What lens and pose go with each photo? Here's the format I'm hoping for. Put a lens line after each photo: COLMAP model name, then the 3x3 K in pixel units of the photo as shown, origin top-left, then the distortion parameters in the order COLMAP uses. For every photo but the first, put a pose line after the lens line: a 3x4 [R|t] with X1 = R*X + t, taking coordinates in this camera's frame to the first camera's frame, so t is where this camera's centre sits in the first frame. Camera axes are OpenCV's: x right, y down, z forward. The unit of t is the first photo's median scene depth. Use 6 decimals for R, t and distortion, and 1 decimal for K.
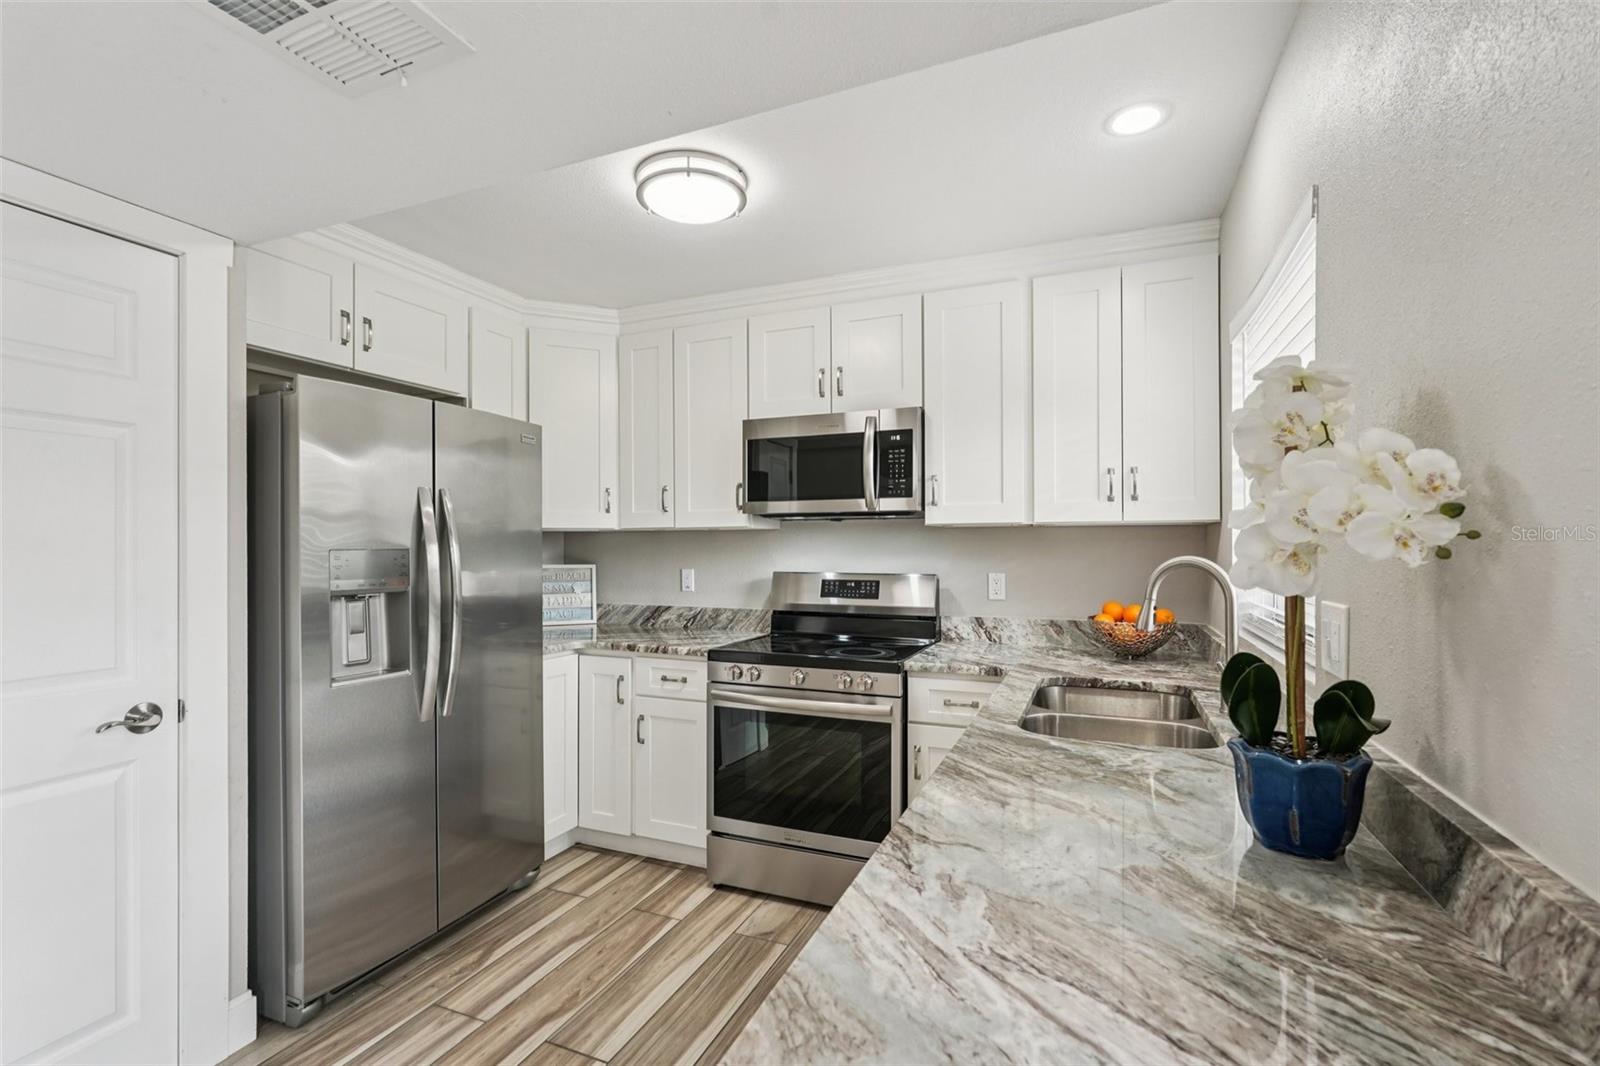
lens RADIAL K [[709.4, 0, 801.4], [0, 709.4, 538.0], [0, 0, 1]] dist [-0.013599, 0.009056]
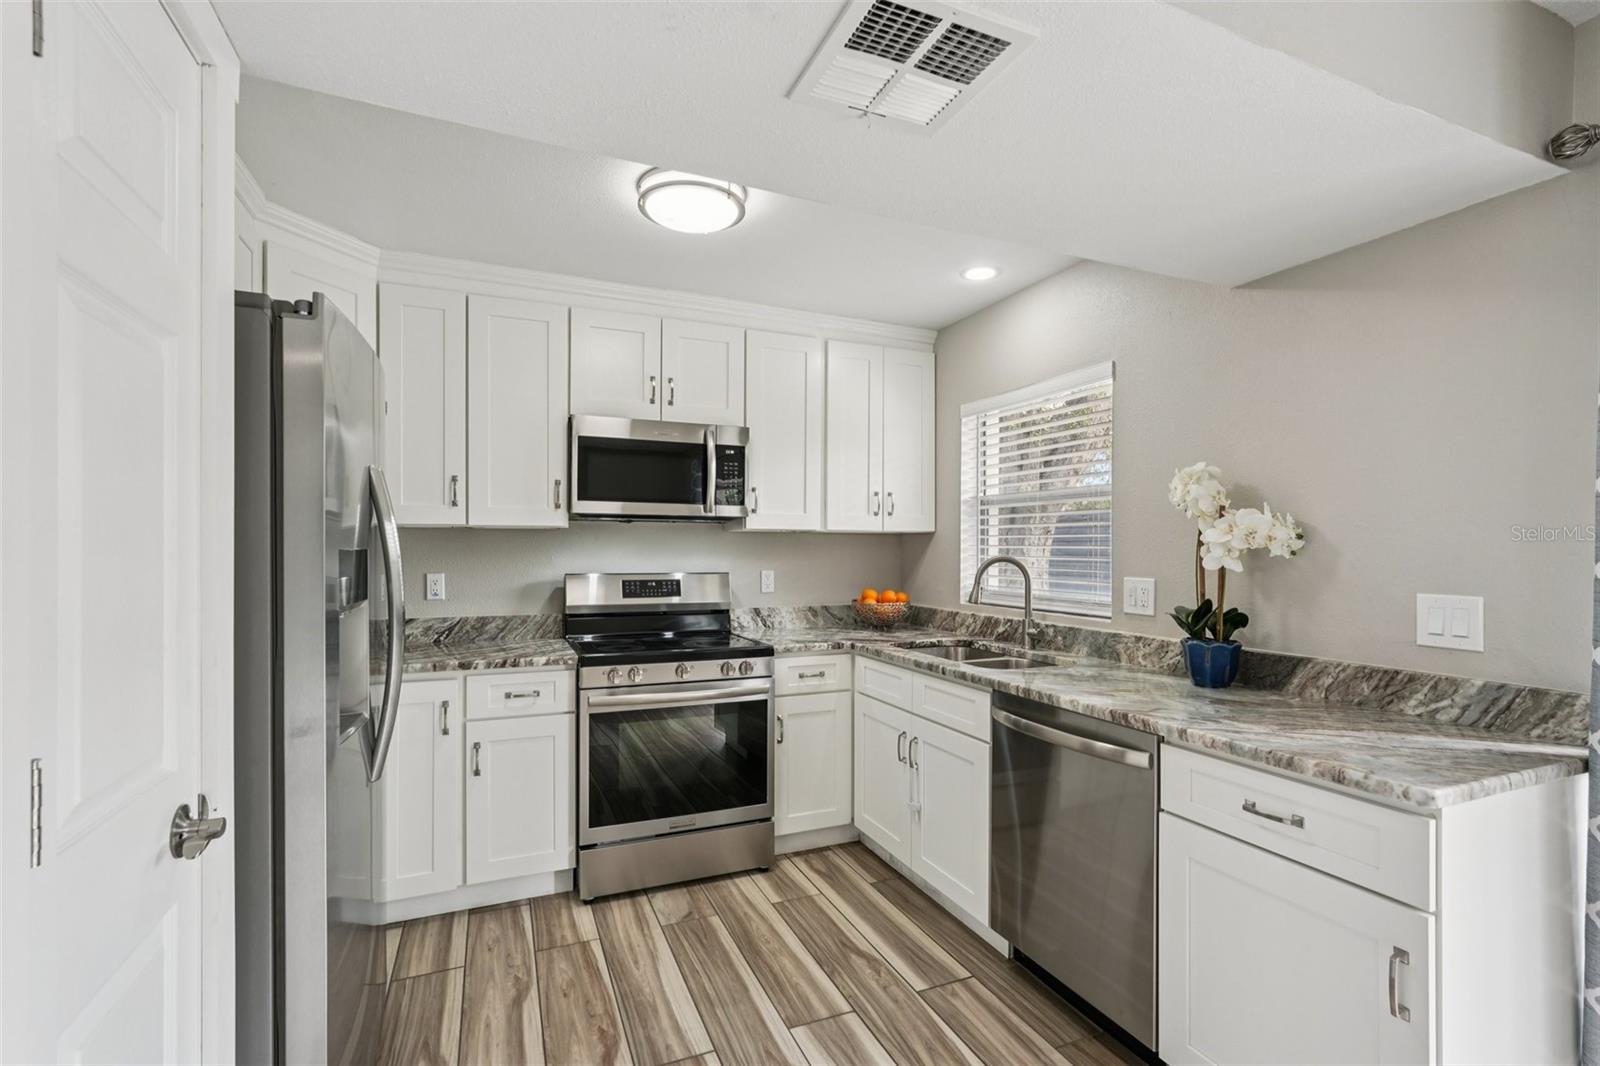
lens RADIAL K [[709.4, 0, 797.1], [0, 709.4, 541.8], [0, 0, 1]] dist [-0.013599, 0.009056]
pose [[0.699280, 0.010777, 0.714767, -0.592997], [-0.012919, 0.999914, -0.002437, 0.003268], [-0.714731, -0.007530, 0.699358, 0.128645]]
